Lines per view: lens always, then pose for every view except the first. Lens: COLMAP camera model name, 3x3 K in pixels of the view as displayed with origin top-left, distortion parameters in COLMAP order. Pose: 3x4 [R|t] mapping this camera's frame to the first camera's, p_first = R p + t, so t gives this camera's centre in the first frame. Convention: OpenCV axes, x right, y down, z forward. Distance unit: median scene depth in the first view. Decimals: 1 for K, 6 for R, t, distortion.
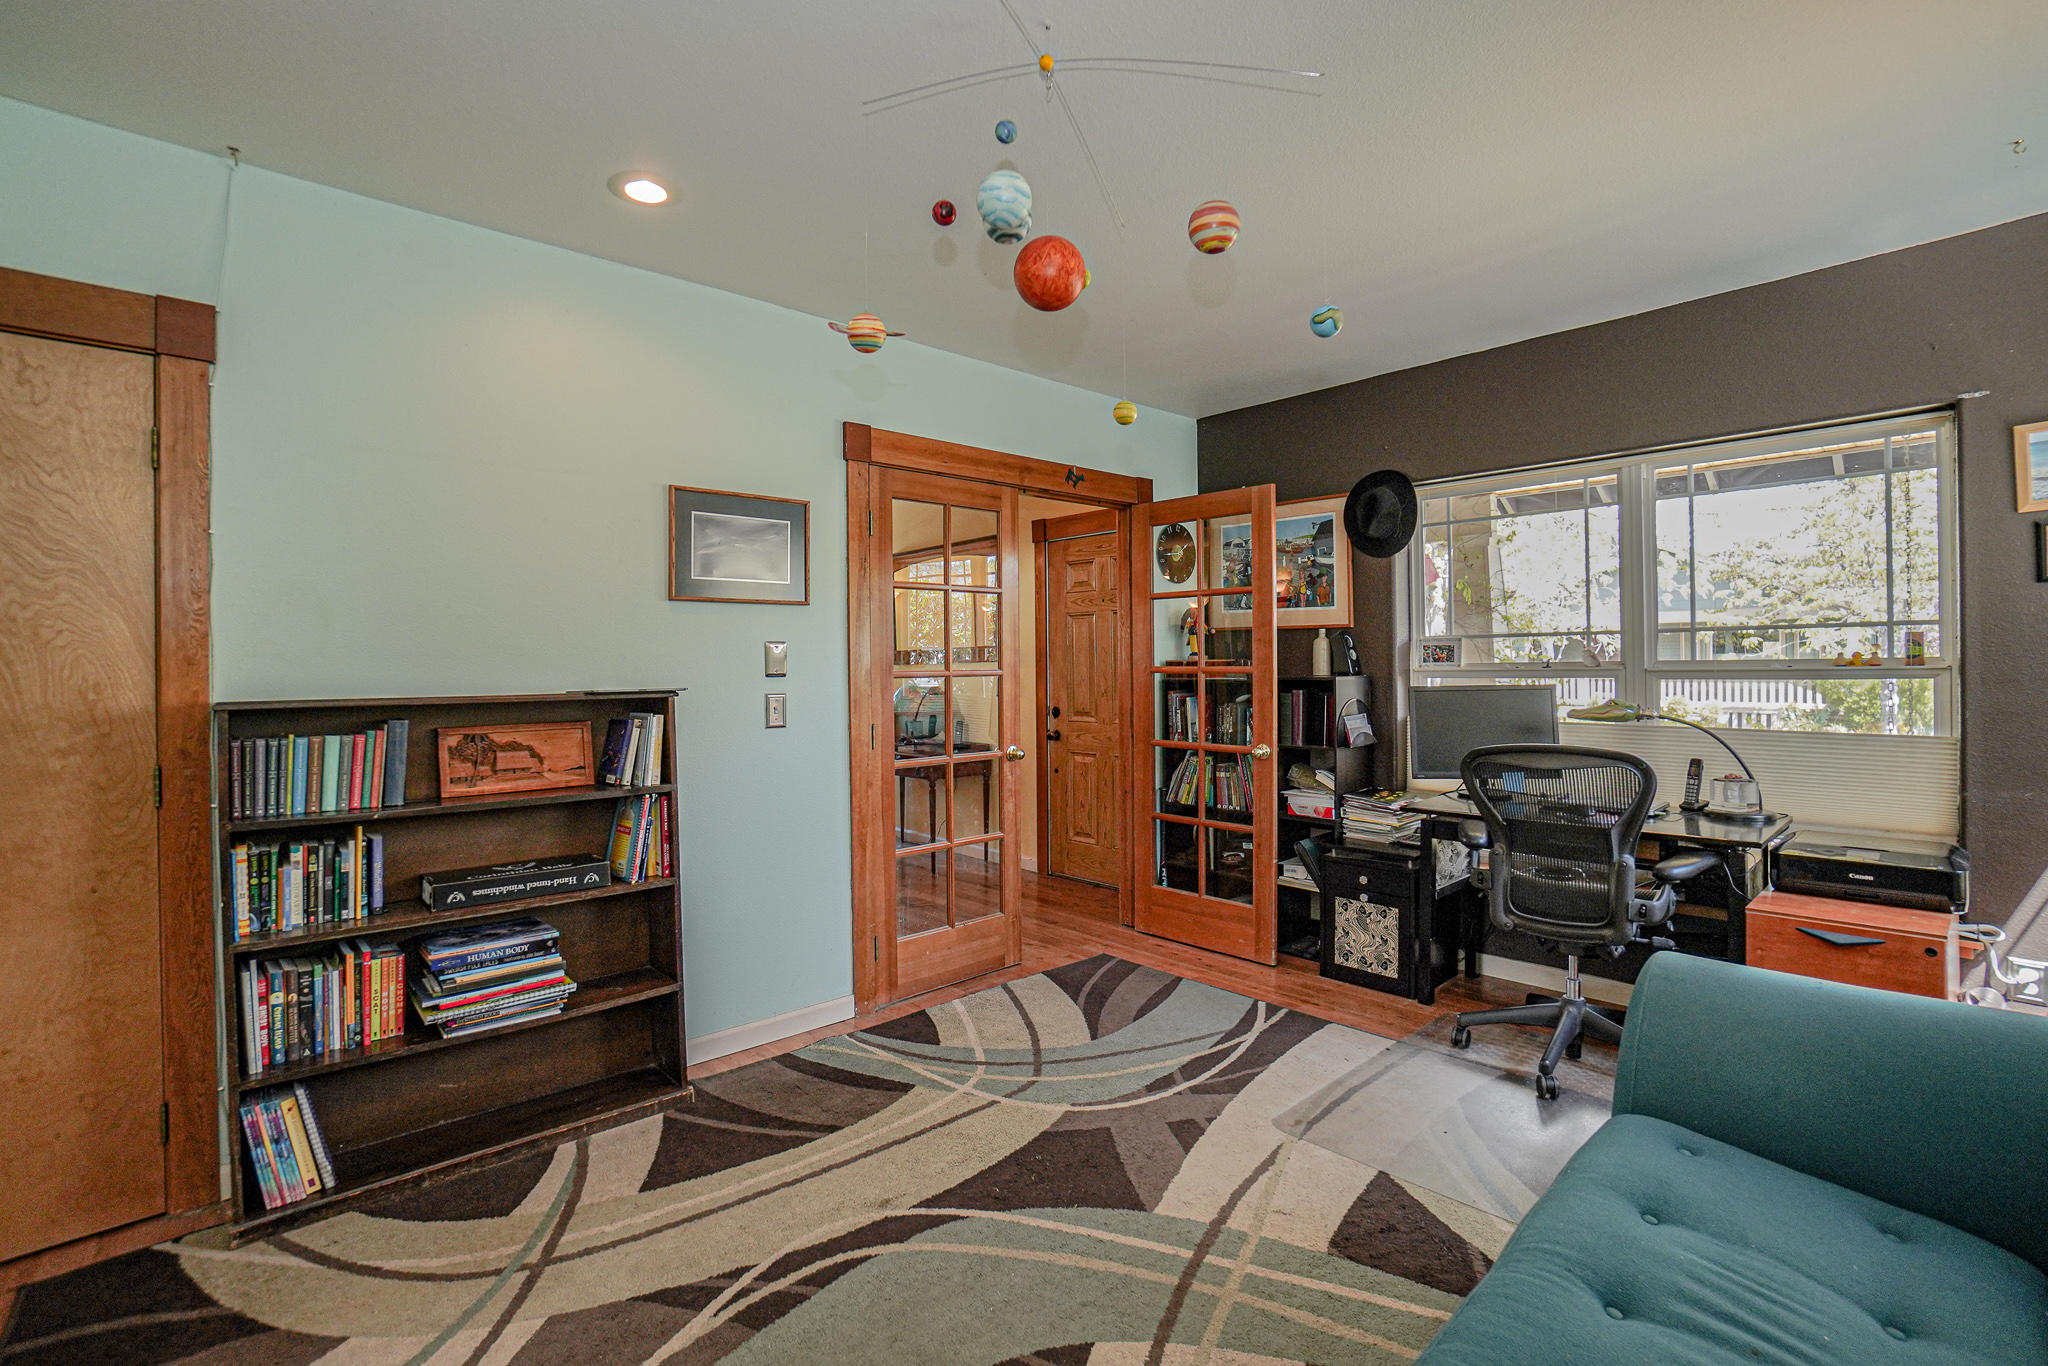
lens RADIAL K [[910.8, 0, 981.3], [0, 910.8, 658.3], [0, 0, 1]] dist [-0.039672, 0.011609]
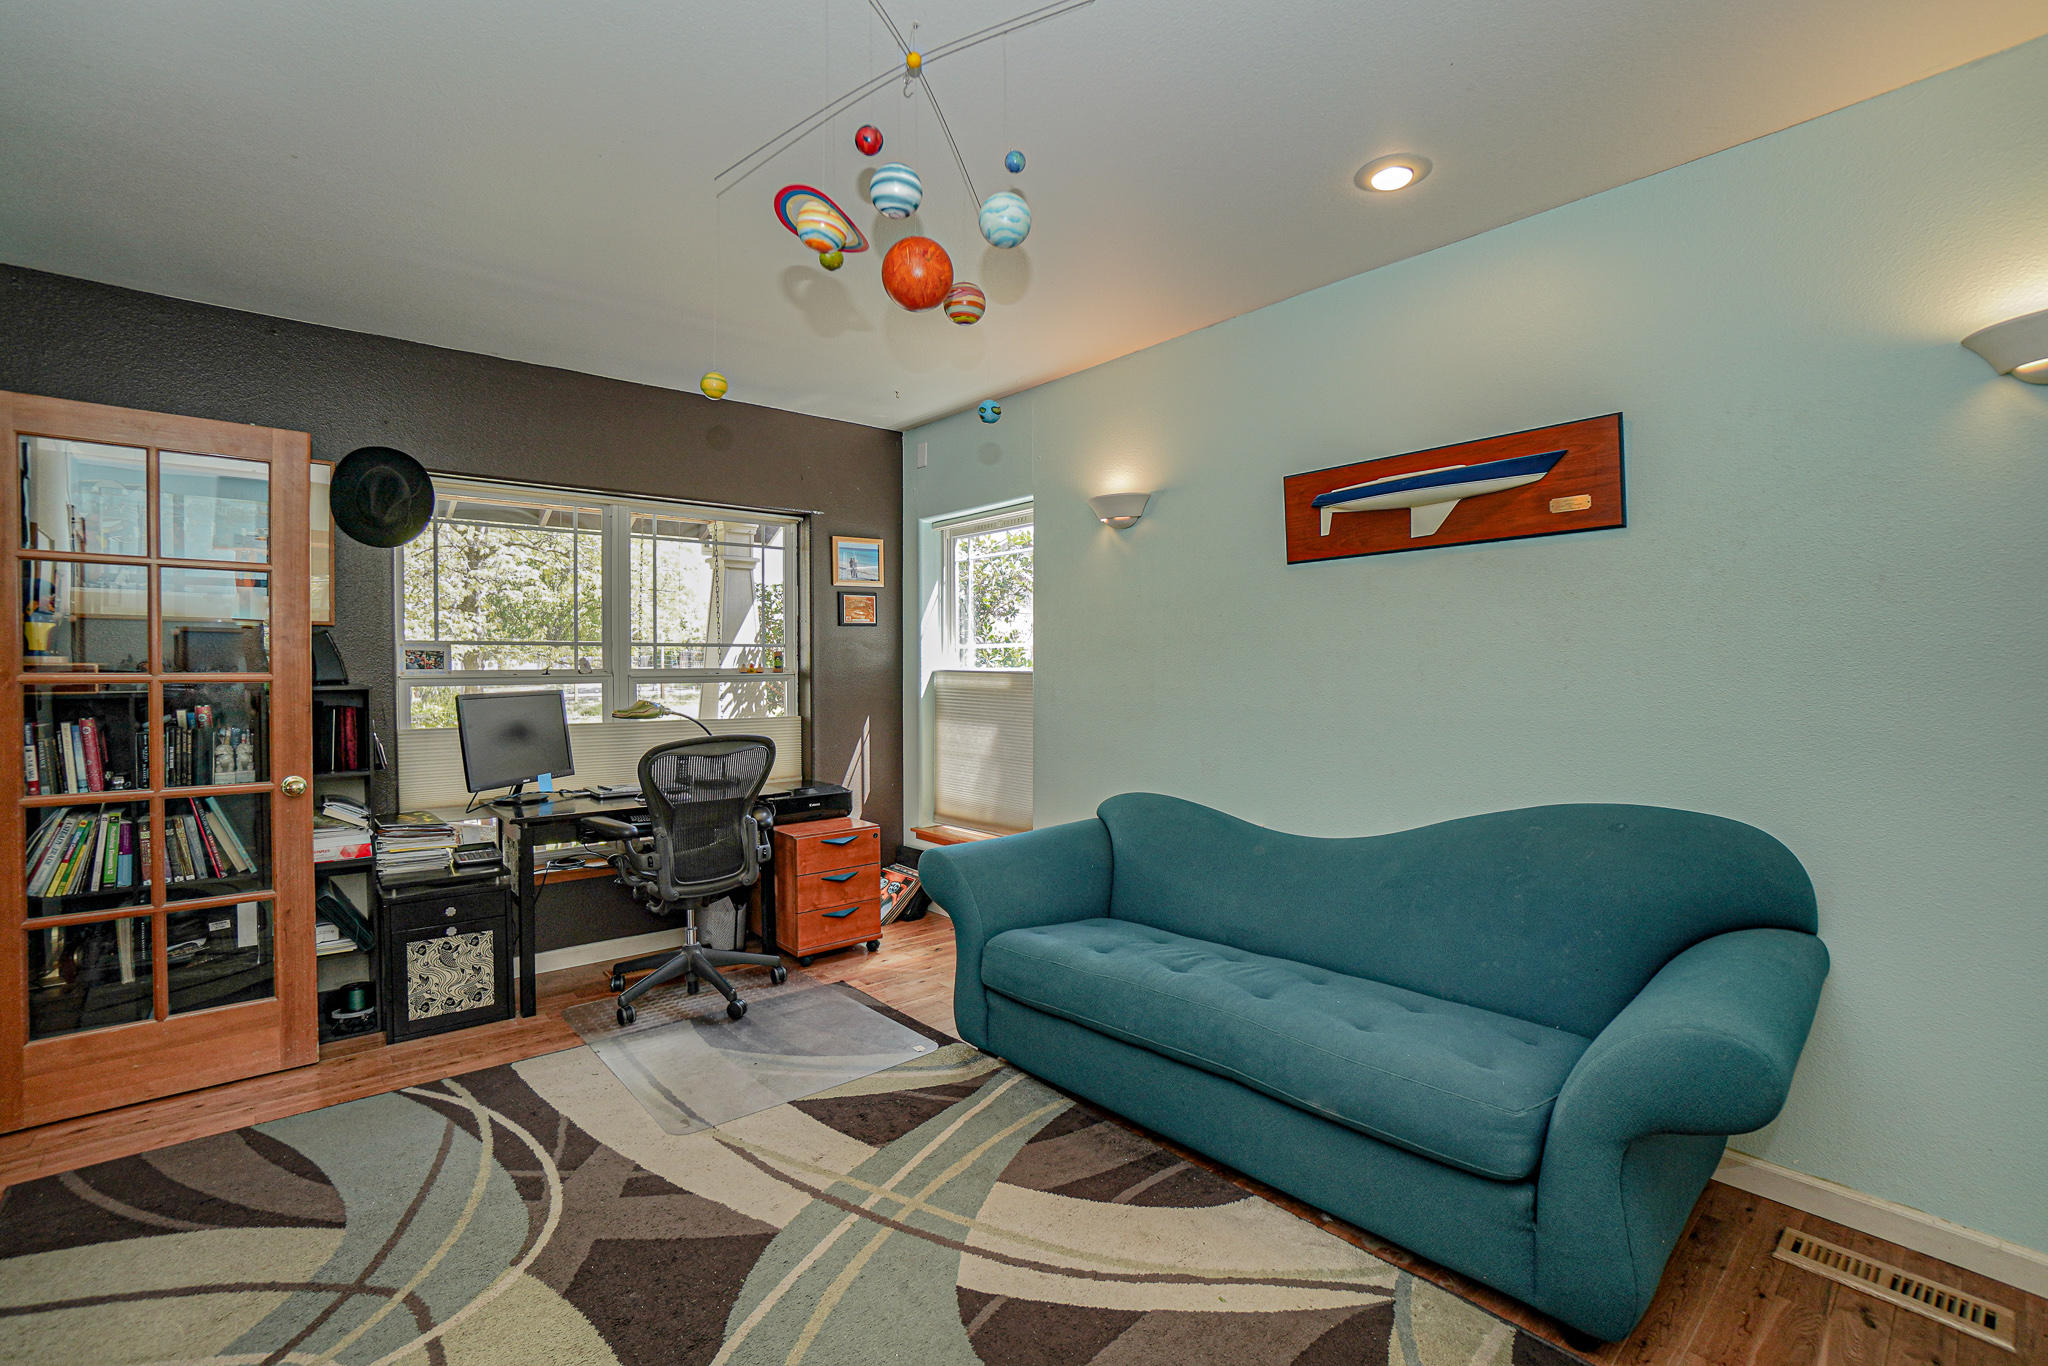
lens RADIAL K [[910.8, 0, 1016.7], [0, 910.8, 679.8], [0, 0, 1]] dist [-0.039672, 0.011609]
pose [[0.021655, -0.001478, 0.999764, -0.518753], [-0.003659, 0.999992, 0.001557, 0.015791], [-0.999759, -0.003692, 0.021650, 0.491559]]
